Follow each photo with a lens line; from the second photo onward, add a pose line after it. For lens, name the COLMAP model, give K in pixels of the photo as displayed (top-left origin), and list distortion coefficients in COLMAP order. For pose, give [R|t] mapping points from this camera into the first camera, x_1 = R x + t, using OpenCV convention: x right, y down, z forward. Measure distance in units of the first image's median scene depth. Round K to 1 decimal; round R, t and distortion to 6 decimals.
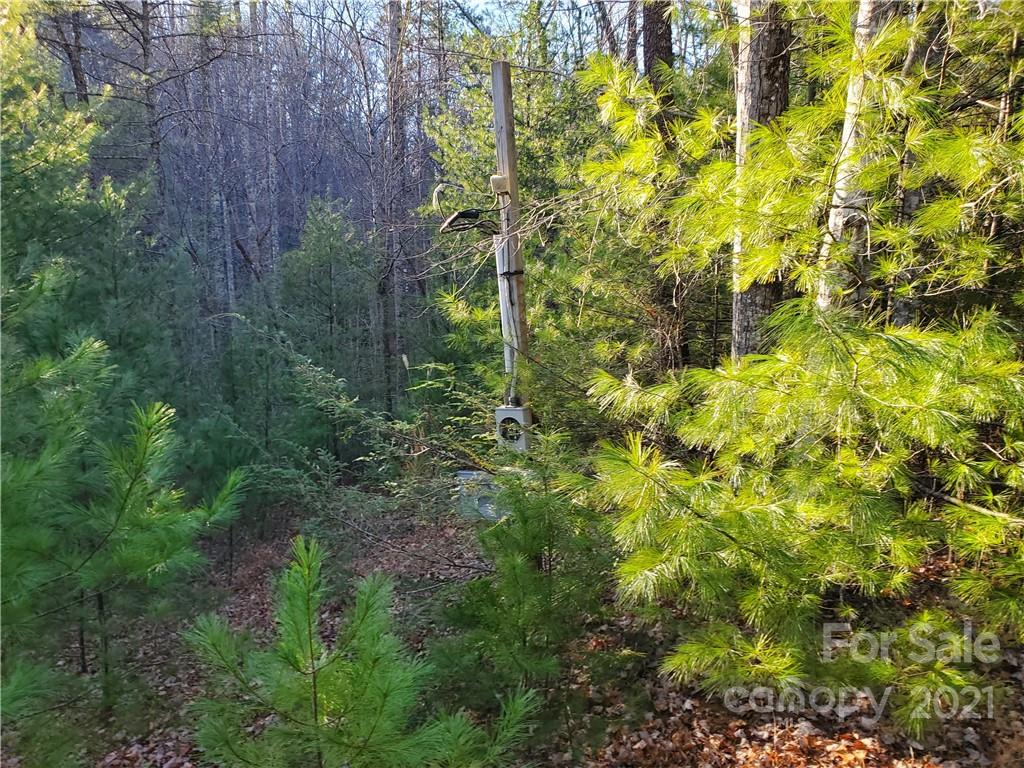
lens RADIAL K [[796.6, 0, 509.7], [0, 796.6, 384.6], [0, 0, 1]] dist [0.008684, 0.007136]
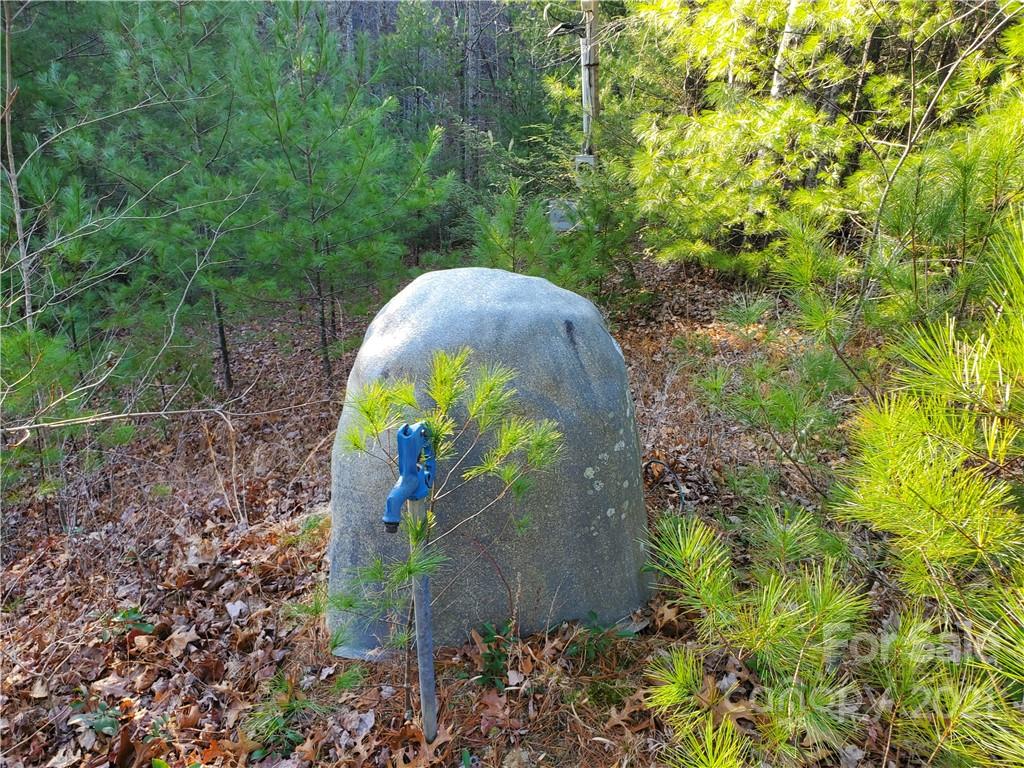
lens RADIAL K [[796.6, 0, 518.5], [0, 796.6, 380.3], [0, 0, 1]] dist [0.008684, 0.007136]
pose [[0.996448, 0.052716, -0.065674, -0.003863], [-0.035311, 0.969519, 0.242458, 0.084036], [0.076454, -0.239278, 0.967936, -0.663448]]
